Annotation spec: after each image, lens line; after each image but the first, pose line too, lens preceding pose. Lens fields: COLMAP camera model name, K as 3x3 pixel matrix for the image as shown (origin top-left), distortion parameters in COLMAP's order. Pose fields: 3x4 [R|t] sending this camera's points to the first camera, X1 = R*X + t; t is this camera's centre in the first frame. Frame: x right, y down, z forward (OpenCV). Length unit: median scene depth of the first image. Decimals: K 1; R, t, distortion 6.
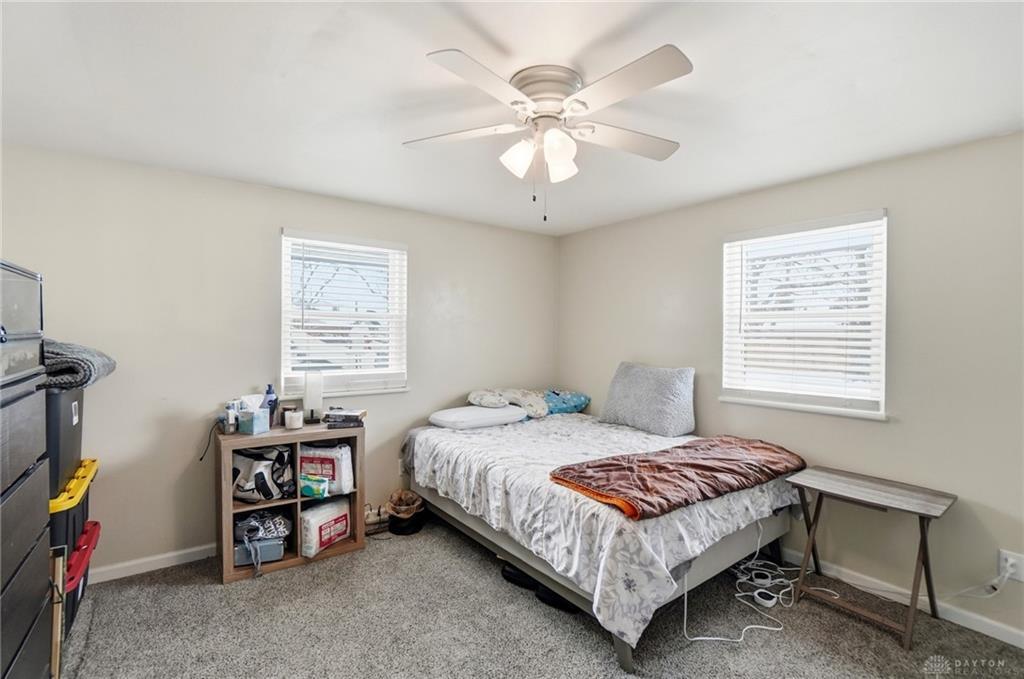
lens RADIAL K [[458.6, 0, 501.9], [0, 458.6, 338.0], [0, 0, 1]] dist [-0.060972, 0.020427]
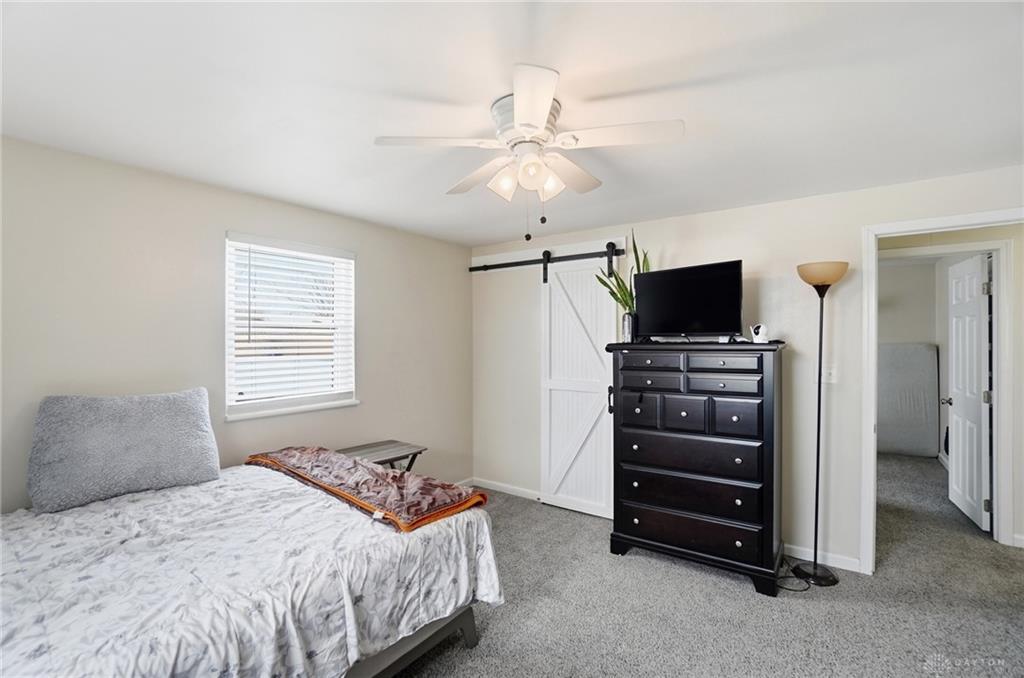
lens RADIAL K [[458.6, 0, 501.9], [0, 458.6, 337.5], [0, 0, 1]] dist [-0.060972, 0.020427]
pose [[-0.280798, -0.003776, 0.959759, -0.695852], [0.008180, 0.999947, 0.006327, -0.031547], [-0.959732, 0.009627, -0.280752, 1.054515]]
